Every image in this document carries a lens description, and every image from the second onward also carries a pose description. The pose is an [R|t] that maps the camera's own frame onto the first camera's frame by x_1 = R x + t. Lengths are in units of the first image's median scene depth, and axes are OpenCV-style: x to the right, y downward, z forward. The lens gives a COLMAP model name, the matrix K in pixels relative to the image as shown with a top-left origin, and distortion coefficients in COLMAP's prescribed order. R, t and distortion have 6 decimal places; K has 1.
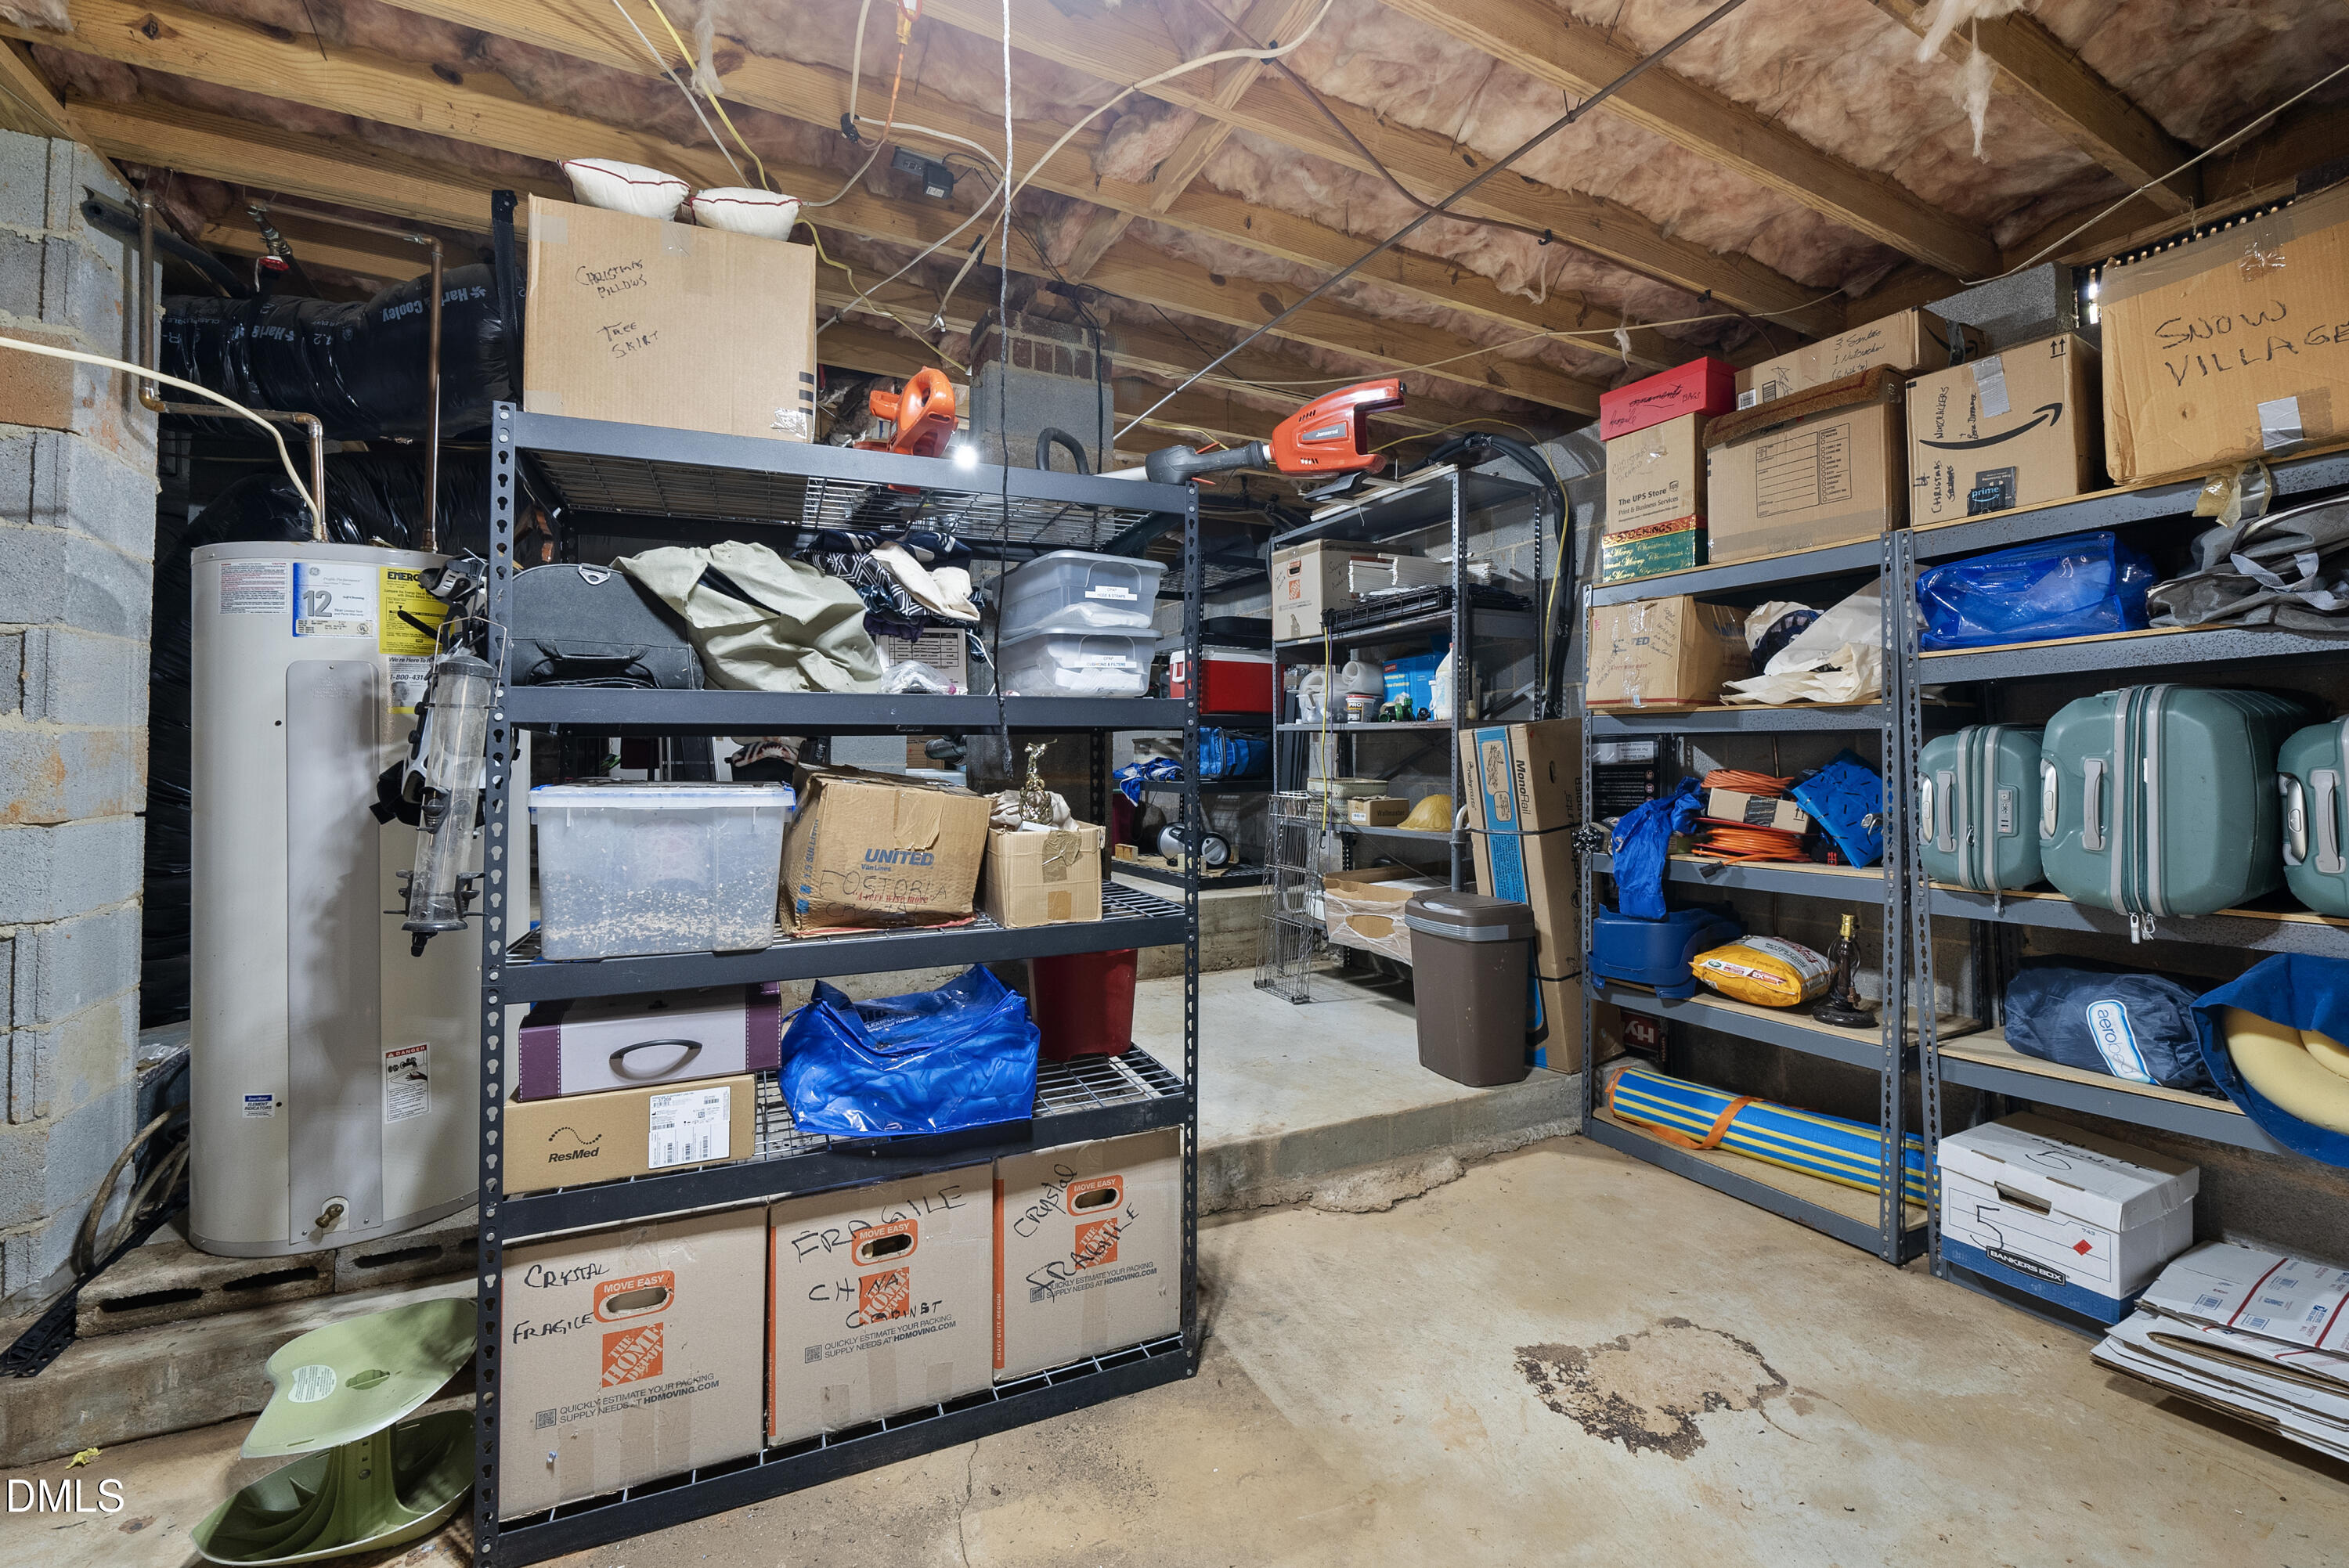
lens RADIAL K [[937.8, 0, 1176.5], [0, 937.8, 738.6], [0, 0, 1]] dist [0.001689, 0.000214]
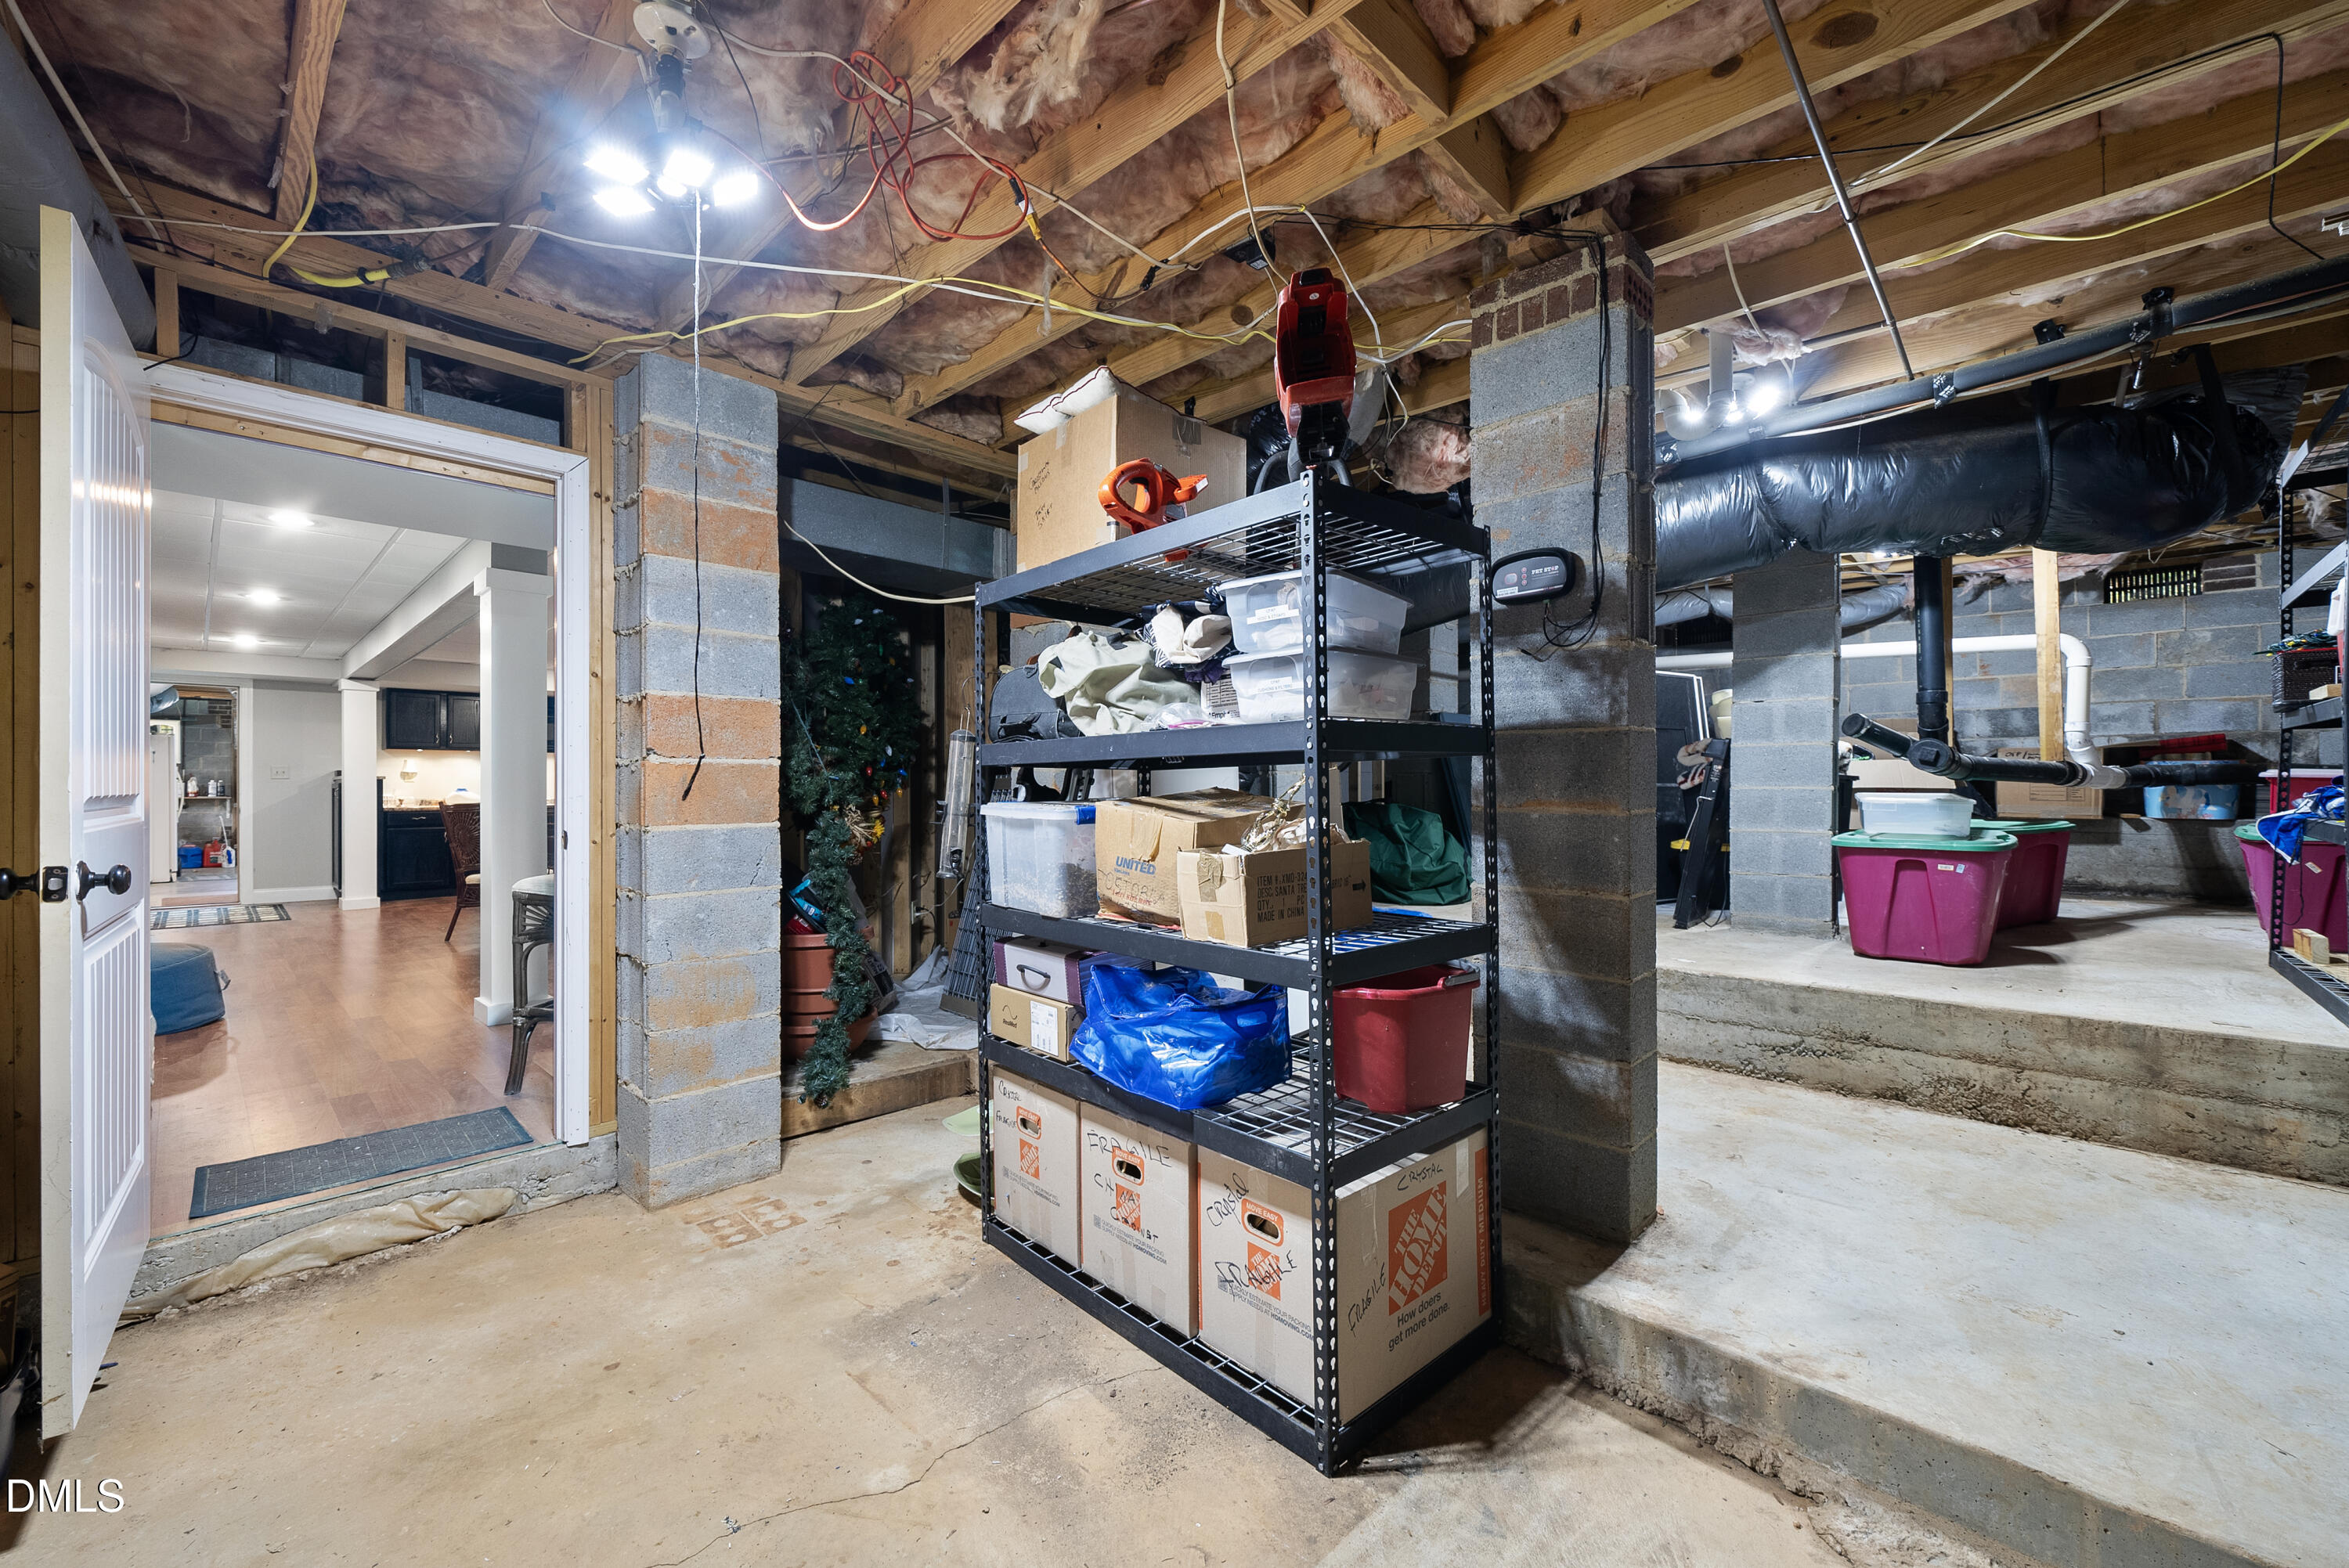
lens RADIAL K [[937.8, 0, 1185.1], [0, 937.8, 781.9], [0, 0, 1]] dist [0.001689, 0.000214]
pose [[0.333357, 0.001089, -0.942800, 0.913784], [0.027705, 0.999556, 0.010951, 0.005029], [0.942394, -0.029771, 0.333178, 0.665120]]
